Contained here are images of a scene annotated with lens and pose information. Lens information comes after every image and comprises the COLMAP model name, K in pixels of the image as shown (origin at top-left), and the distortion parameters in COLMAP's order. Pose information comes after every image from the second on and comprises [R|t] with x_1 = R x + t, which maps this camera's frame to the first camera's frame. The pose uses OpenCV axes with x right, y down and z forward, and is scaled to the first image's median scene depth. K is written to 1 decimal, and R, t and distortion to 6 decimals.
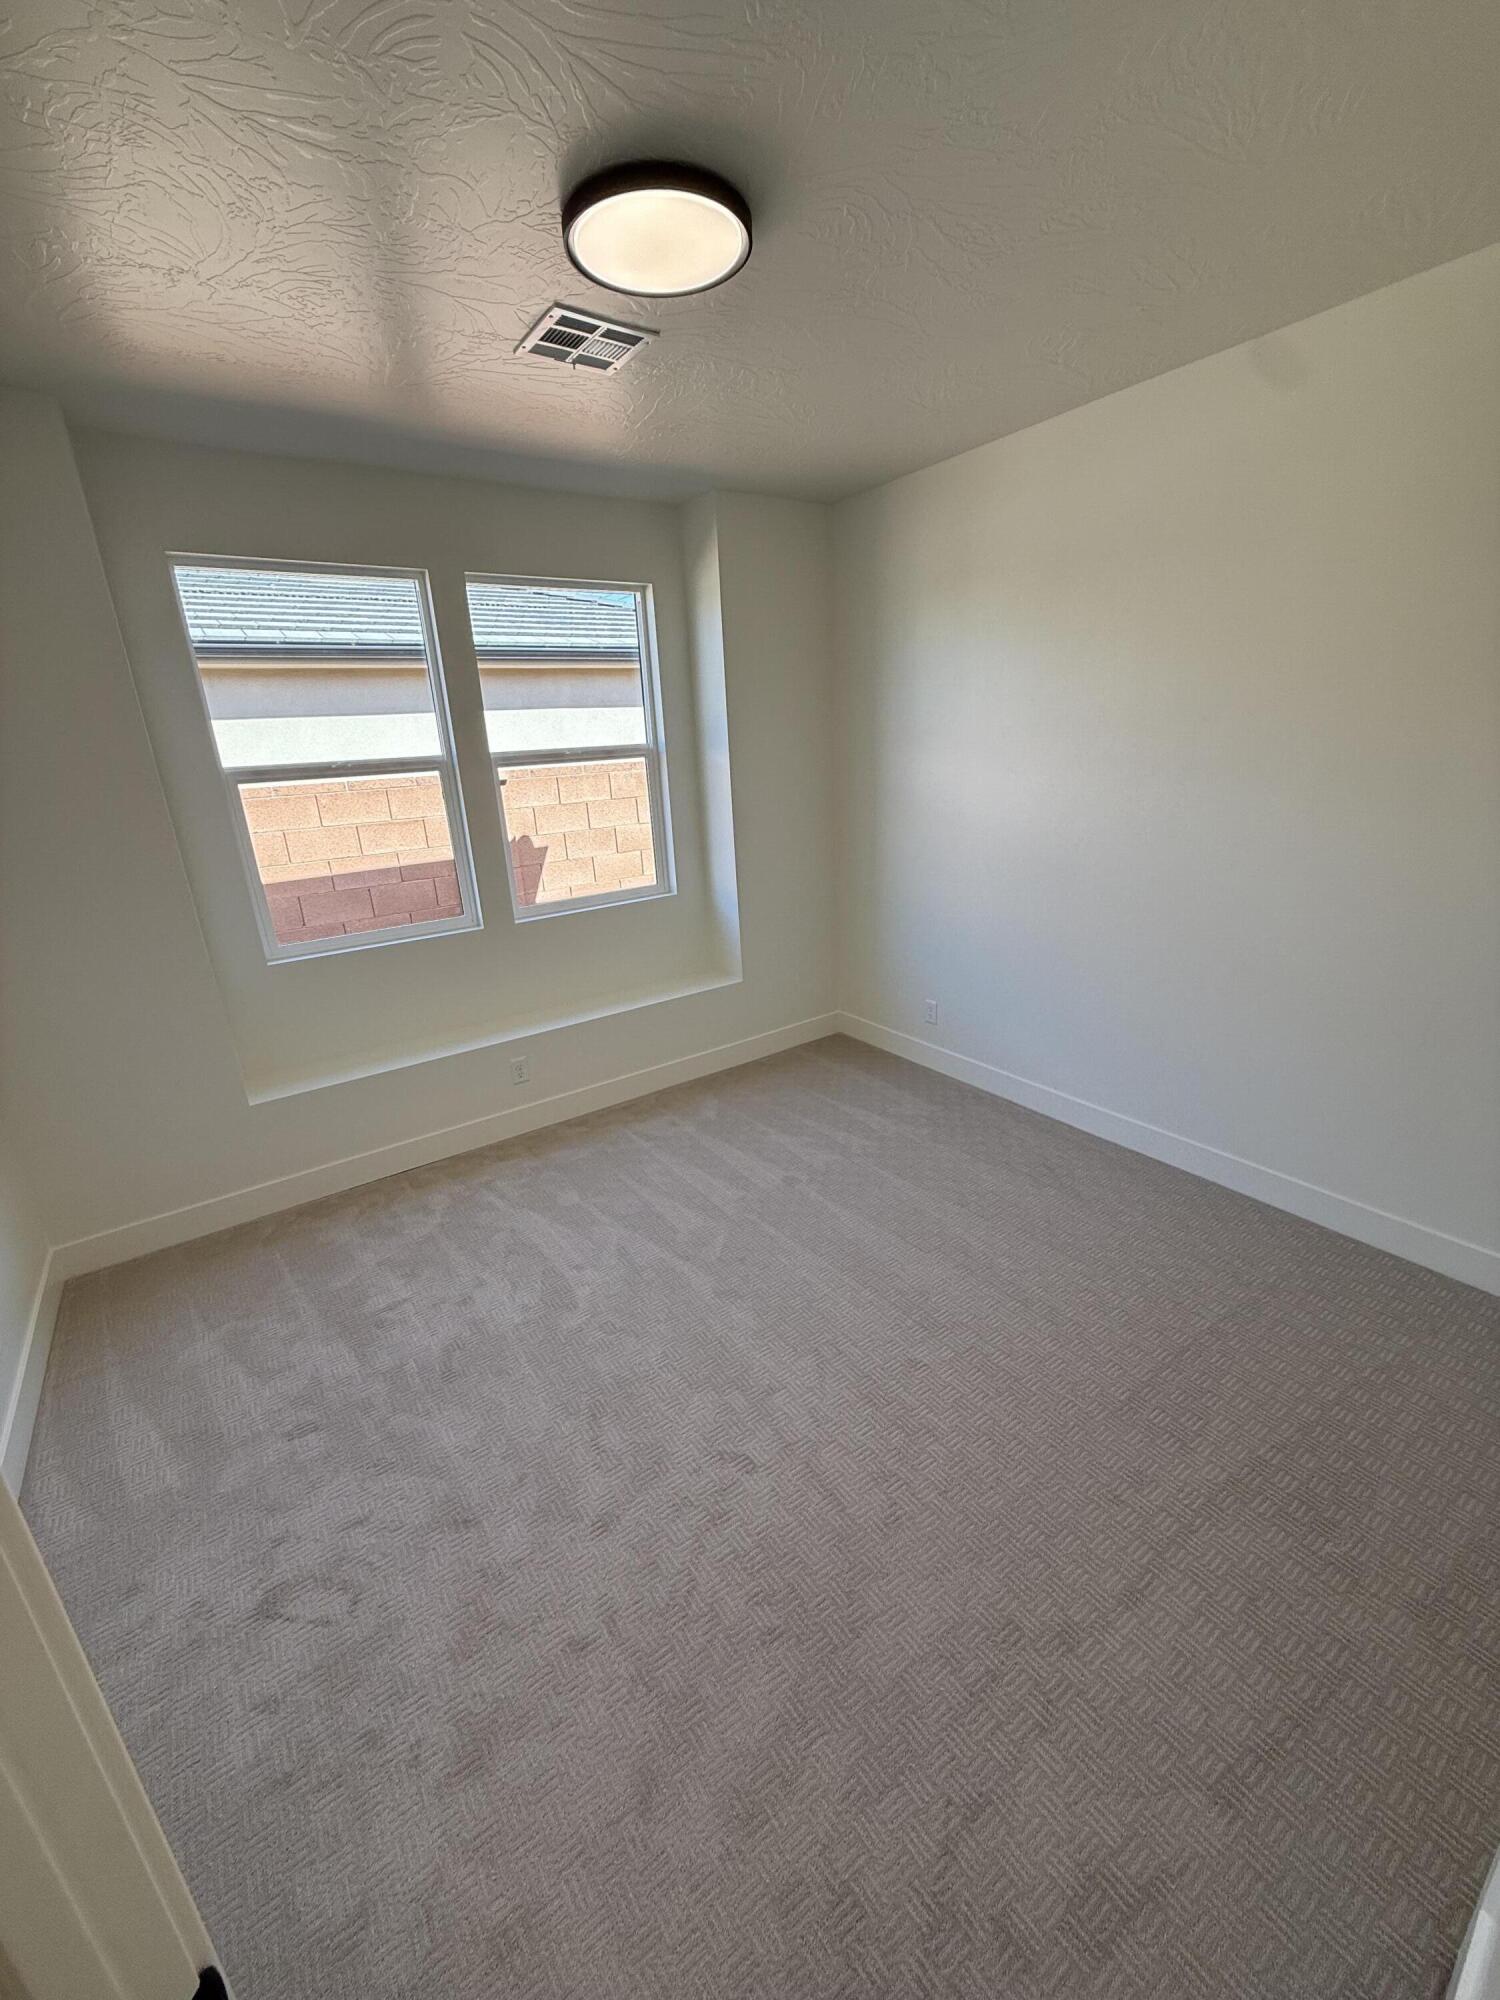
lens RADIAL K [[792.6, 0, 748.7], [0, 792.6, 995.5], [0, 0, 1]] dist [-0.000614, 0.000356]
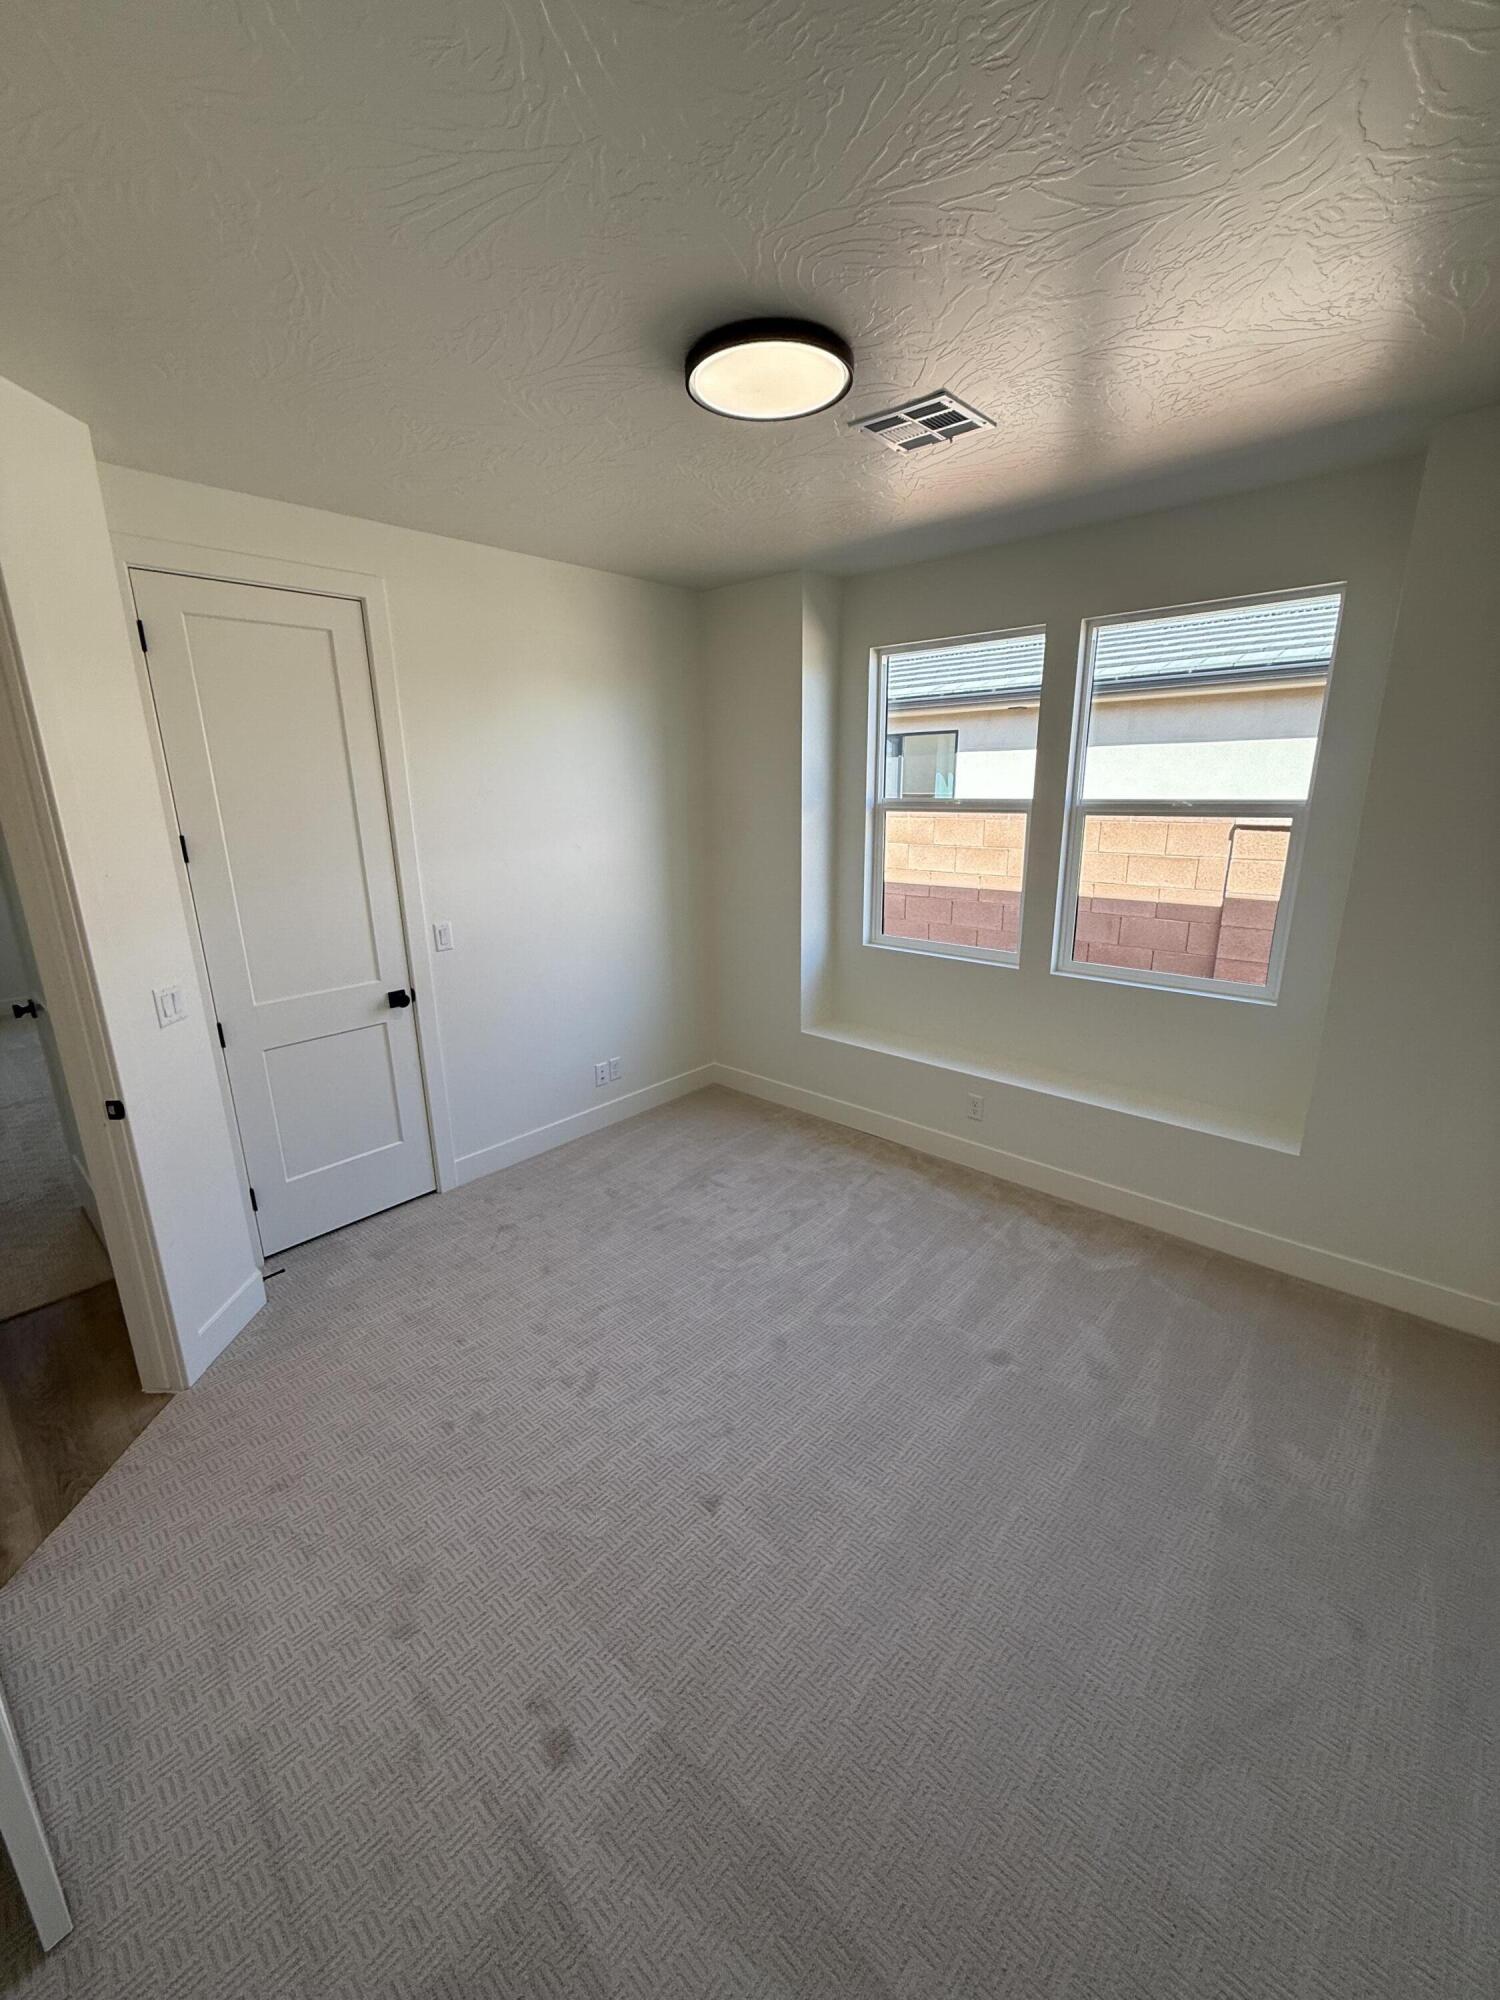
lens RADIAL K [[792.6, 0, 748.7], [0, 792.6, 995.5], [0, 0, 1]] dist [-0.000614, 0.000356]
pose [[0.220900, 0.298470, -0.928504, 0.643377], [-0.298368, 0.927059, 0.227020, -0.213965], [0.928536, 0.226887, 0.293841, 0.461759]]
